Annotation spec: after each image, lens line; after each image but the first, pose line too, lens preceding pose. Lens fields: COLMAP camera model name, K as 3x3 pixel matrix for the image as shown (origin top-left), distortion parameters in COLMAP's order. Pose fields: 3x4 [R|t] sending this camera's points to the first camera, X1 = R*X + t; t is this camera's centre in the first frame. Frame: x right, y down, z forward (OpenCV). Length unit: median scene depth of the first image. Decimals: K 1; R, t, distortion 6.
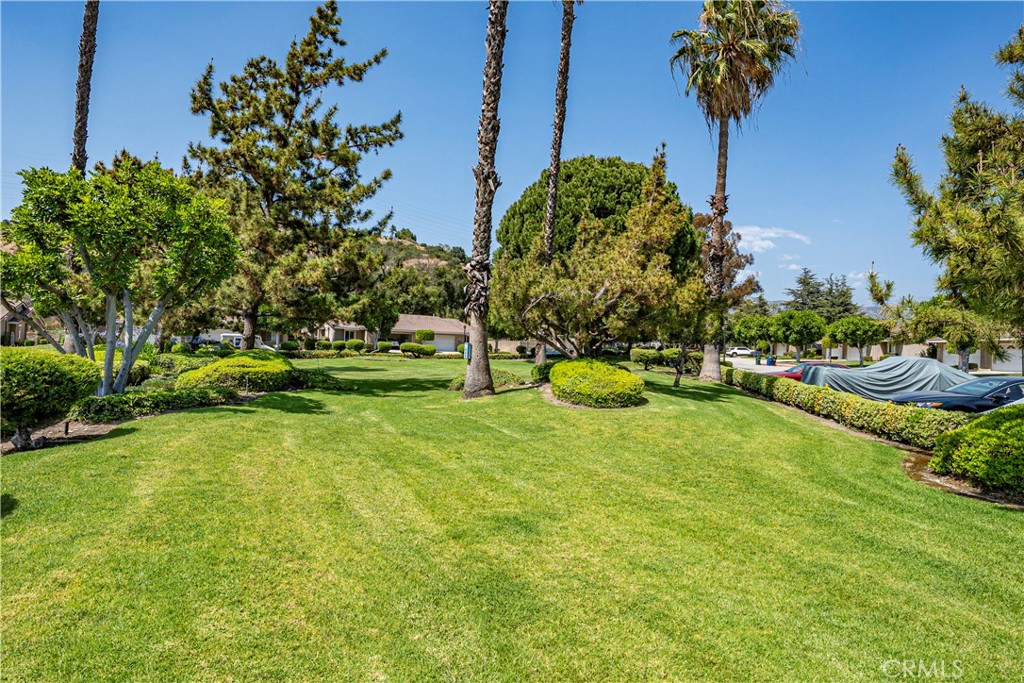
lens RADIAL K [[538.5, 0, 507.3], [0, 538.5, 337.3], [0, 0, 1]] dist [-0.023141, 0.000730]
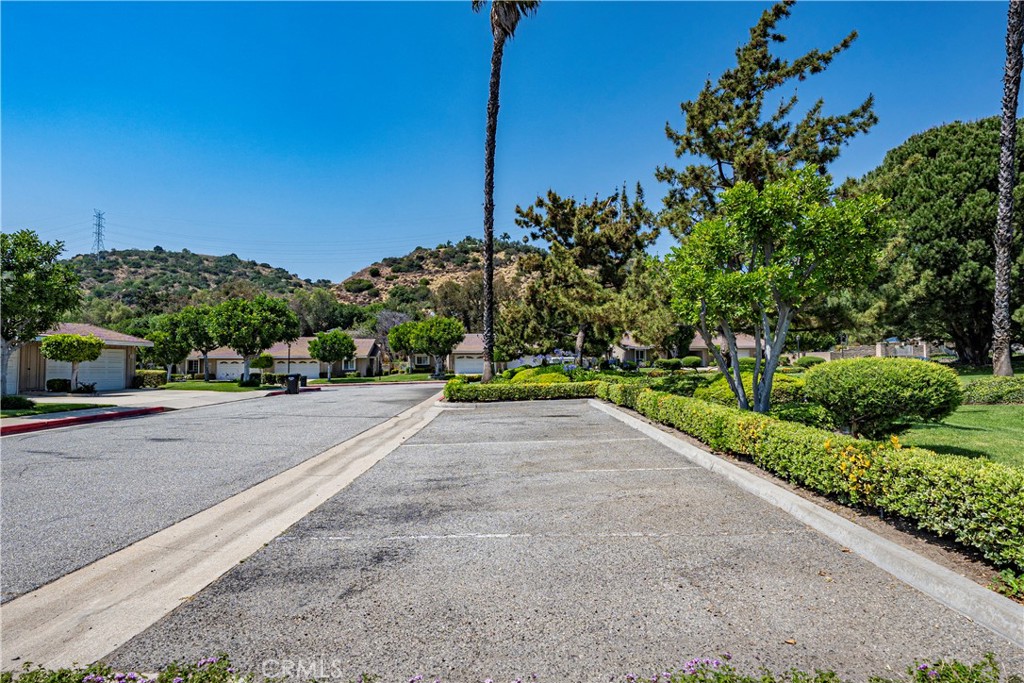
lens RADIAL K [[538.5, 0, 507.3], [0, 538.5, 337.3], [0, 0, 1]] dist [-0.023141, 0.000730]
pose [[0.914205, -0.063530, -0.400242, -0.440632], [0.048688, 0.997700, -0.047155, -0.001801], [0.402318, 0.023622, 0.915195, -0.053363]]
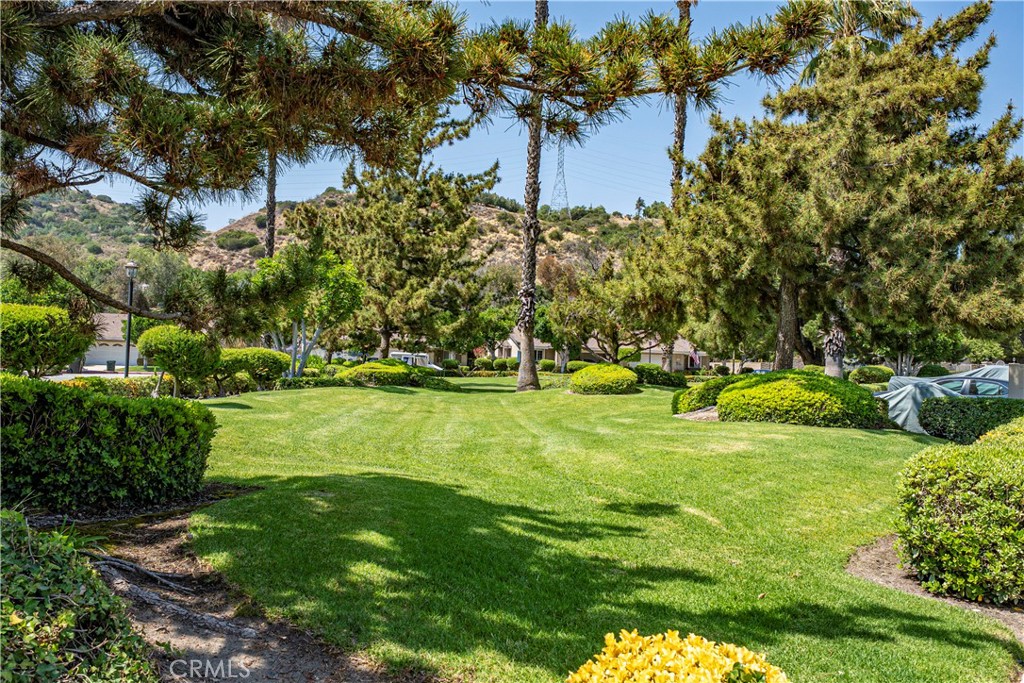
lens RADIAL K [[823.8, 0, 512.0], [0, 823.8, 341.5], [0, 0, 1]] dist [0.003763, 0.002826]
pose [[0.929179, -0.011742, -0.369443, 0.516492], [0.002053, 0.999644, -0.026608, 0.032892], [0.369624, 0.023965, 0.928872, -0.704338]]
